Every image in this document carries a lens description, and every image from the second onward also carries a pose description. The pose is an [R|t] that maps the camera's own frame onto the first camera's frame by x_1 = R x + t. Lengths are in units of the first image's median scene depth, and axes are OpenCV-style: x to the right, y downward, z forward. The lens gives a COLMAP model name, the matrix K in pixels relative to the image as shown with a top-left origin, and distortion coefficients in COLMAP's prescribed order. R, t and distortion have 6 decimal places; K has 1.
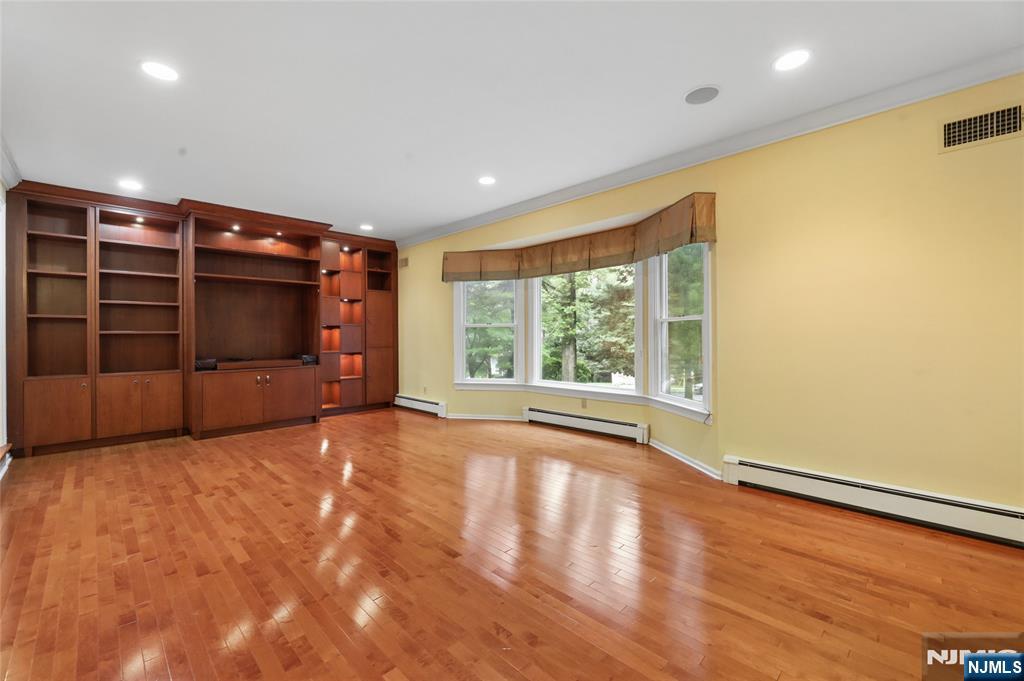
lens RADIAL K [[419.8, 0, 509.0], [0, 419.8, 335.0], [0, 0, 1]] dist [-0.000063, 0.000040]
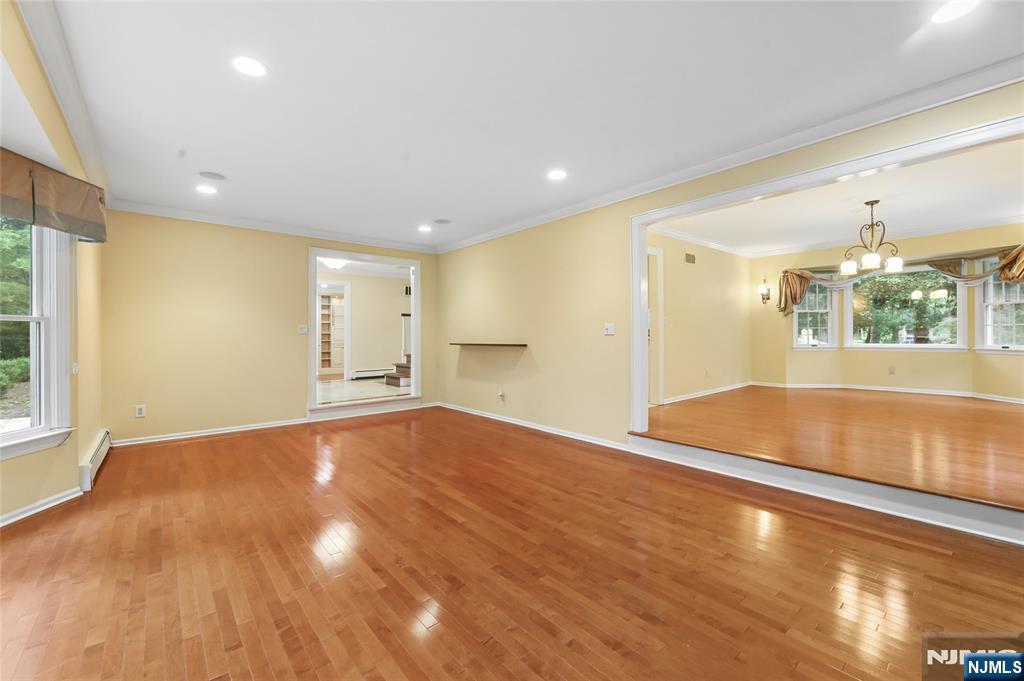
lens RADIAL K [[419.8, 0, 509.0], [0, 419.8, 335.0], [0, 0, 1]] dist [-0.000063, 0.000040]
pose [[-0.996569, 0.012564, 0.081805, -0.401747], [0.012423, 0.999920, -0.002229, 0.000005], [-0.081826, -0.001205, -0.996646, 1.382933]]
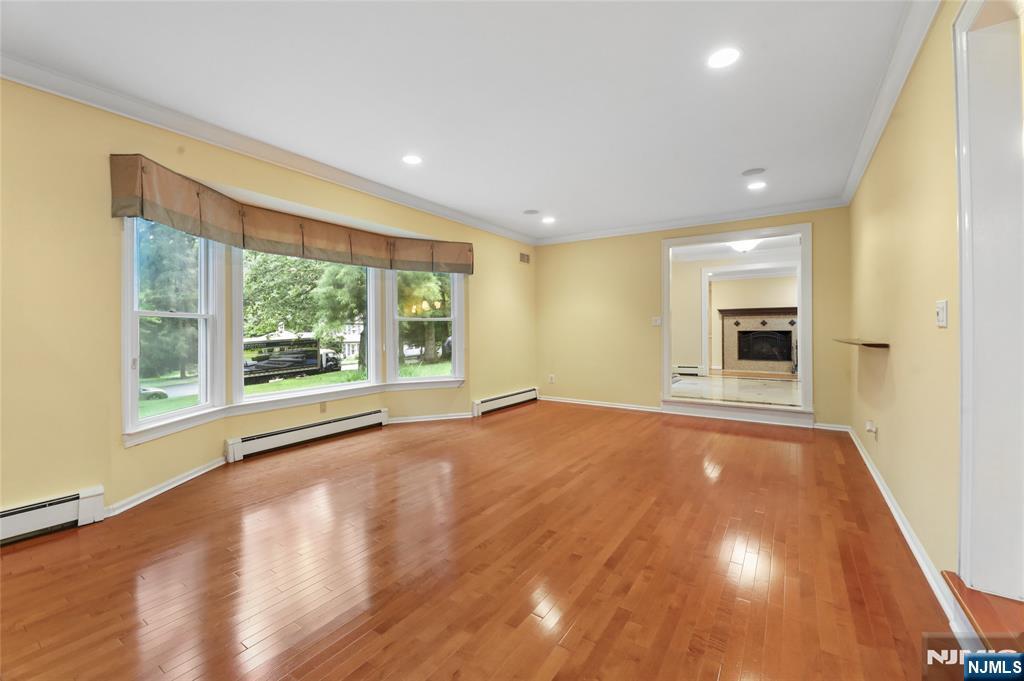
lens RADIAL K [[421.9, 0, 507.3], [0, 421.9, 328.9], [0, 0, 1]] dist [-0.000395, -0.000005]
pose [[-0.189770, 0.008105, 0.981795, -0.882182], [0.005162, 0.999960, -0.007257, 0.003116], [-0.981815, 0.003691, -0.189805, 0.875991]]
